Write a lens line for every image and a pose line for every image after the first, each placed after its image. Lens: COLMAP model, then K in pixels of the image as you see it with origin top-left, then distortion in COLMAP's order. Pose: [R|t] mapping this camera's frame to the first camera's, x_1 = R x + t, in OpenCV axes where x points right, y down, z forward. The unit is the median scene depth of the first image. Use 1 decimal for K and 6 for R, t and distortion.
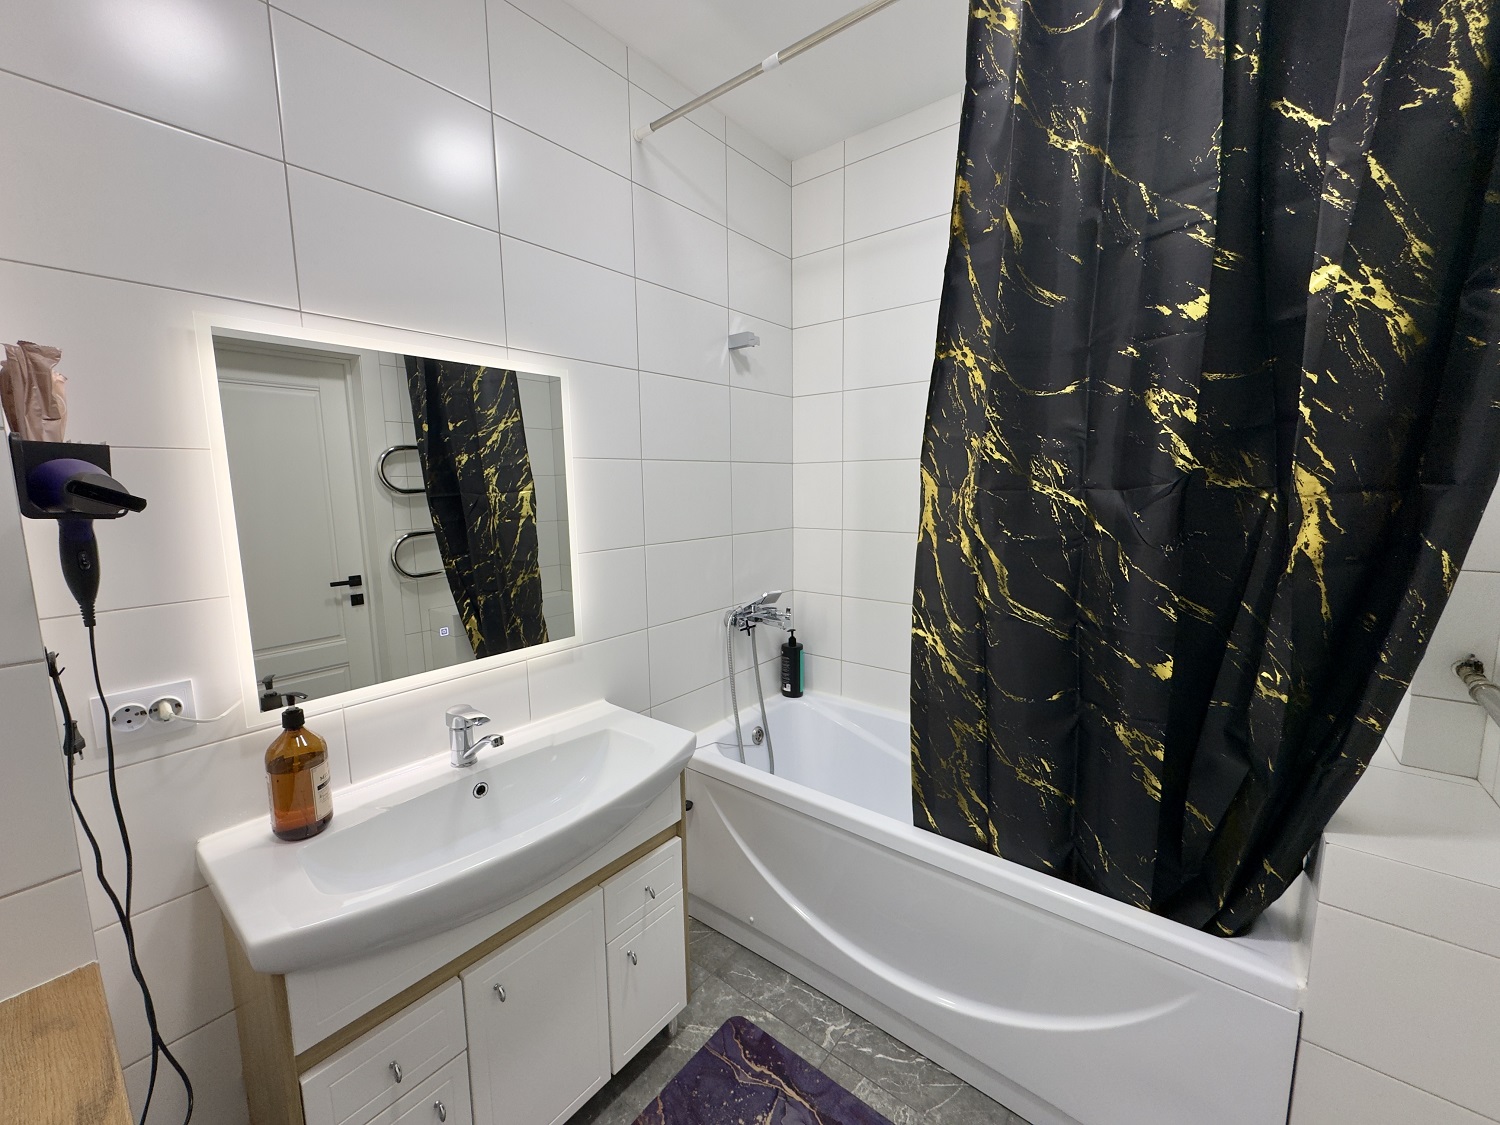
lens RADIAL K [[595.8, 0, 747.6], [0, 595.8, 561.4], [0, 0, 1]] dist [-0.001804, 0.000101]
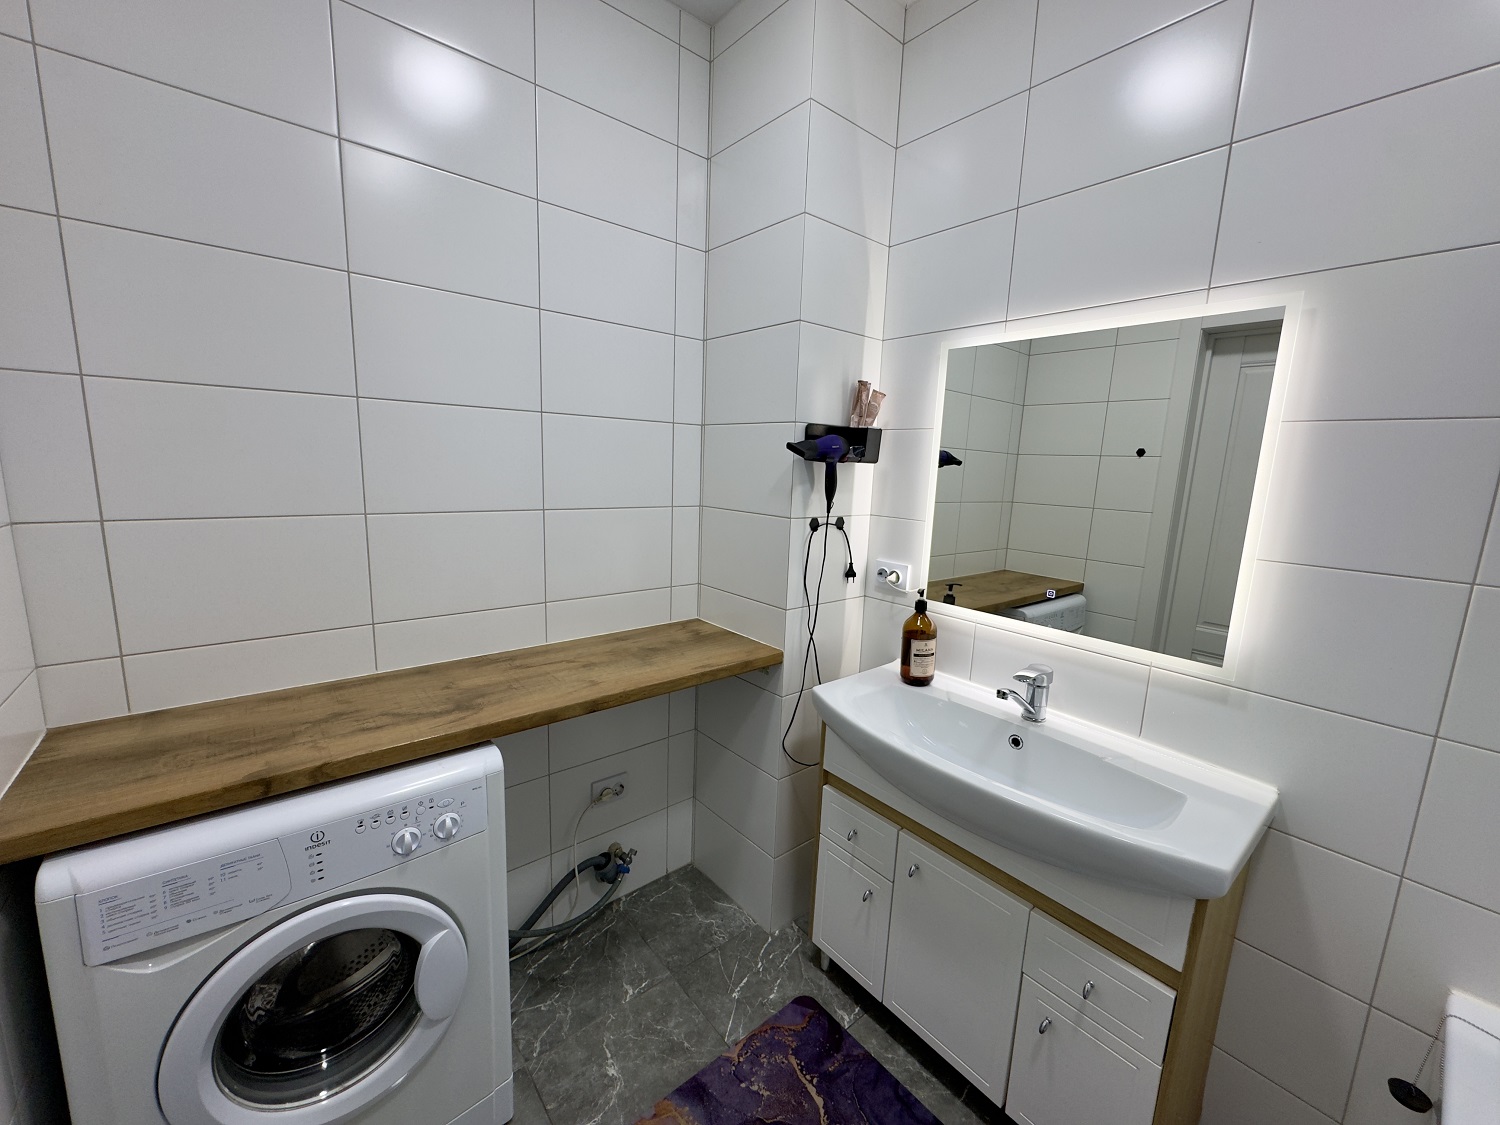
lens RADIAL K [[595.8, 0, 747.6], [0, 595.8, 561.4], [0, 0, 1]] dist [-0.001804, 0.000101]
pose [[-0.198872, 0.167815, -0.965550, 0.726688], [-0.164100, 0.965618, 0.201626, -0.074053], [0.966189, 0.198545, -0.164496, 0.758907]]
